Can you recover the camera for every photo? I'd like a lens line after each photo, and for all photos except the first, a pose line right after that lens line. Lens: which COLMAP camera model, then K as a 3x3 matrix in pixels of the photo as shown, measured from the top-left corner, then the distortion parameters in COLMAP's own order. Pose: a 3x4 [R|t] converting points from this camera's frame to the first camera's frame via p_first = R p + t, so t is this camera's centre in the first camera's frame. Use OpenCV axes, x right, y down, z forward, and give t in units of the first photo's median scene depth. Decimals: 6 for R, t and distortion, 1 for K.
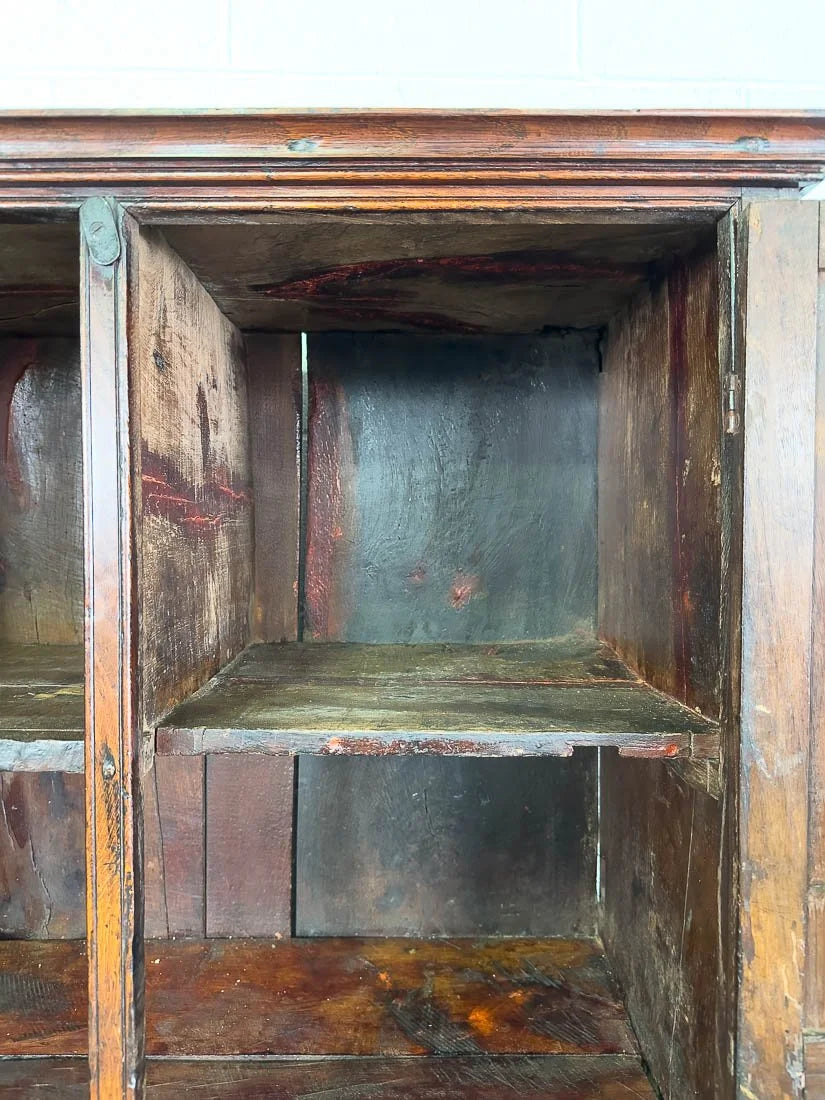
lens RADIAL K [[795.4, 0, 394.7], [0, 795.4, 537.1], [0, 0, 1]] dist [0.085244, -0.134193]
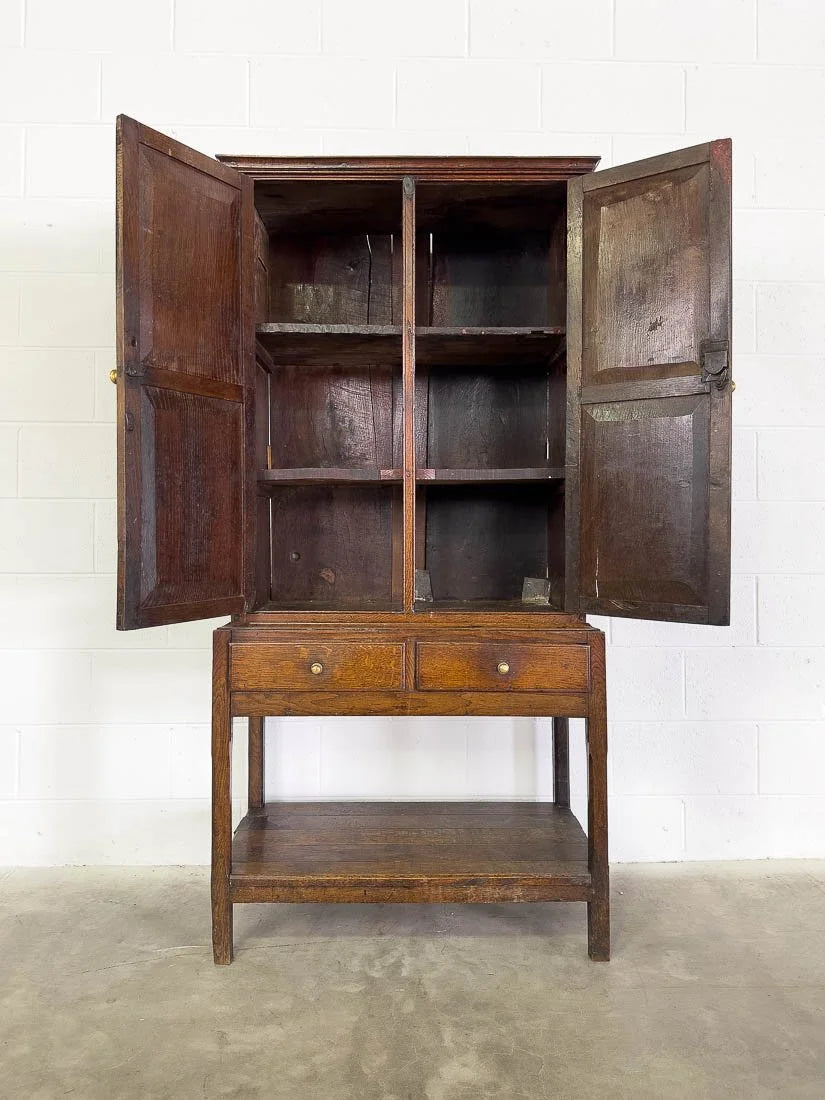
lens RADIAL K [[786.7, 0, 409.6], [0, 786.7, 517.6], [0, 0, 1]] dist [0.024195, -0.045543]
pose [[0.999984, -0.000602, 0.005603, -0.213620], [0.000656, 0.999953, -0.009696, 0.710417], [-0.005597, 0.009699, 0.999937, -1.580619]]
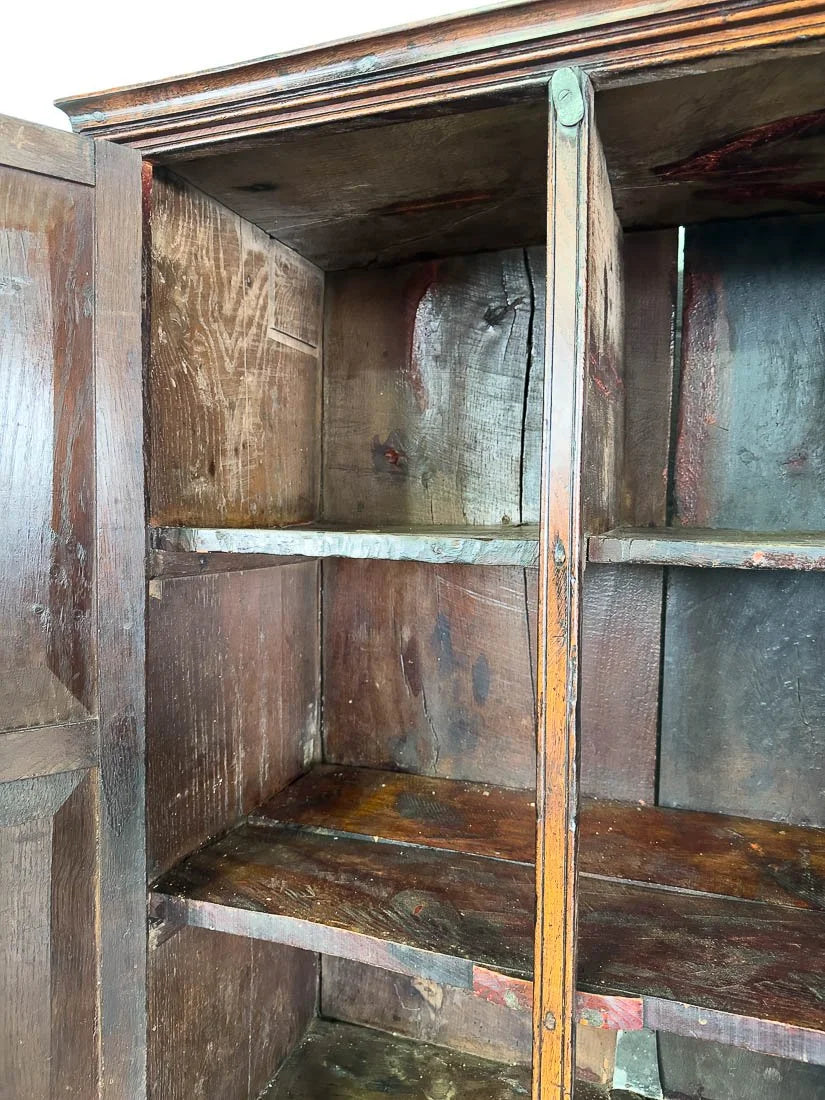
lens RADIAL K [[786.7, 0, 409.6], [0, 786.7, 517.6], [0, 0, 1]] dist [0.024195, -0.045543]
pose [[0.939949, 0.020462, -0.340702, -0.097303], [-0.017440, 0.999777, 0.011932, 0.127007], [0.340870, -0.005274, 0.940096, -0.095854]]
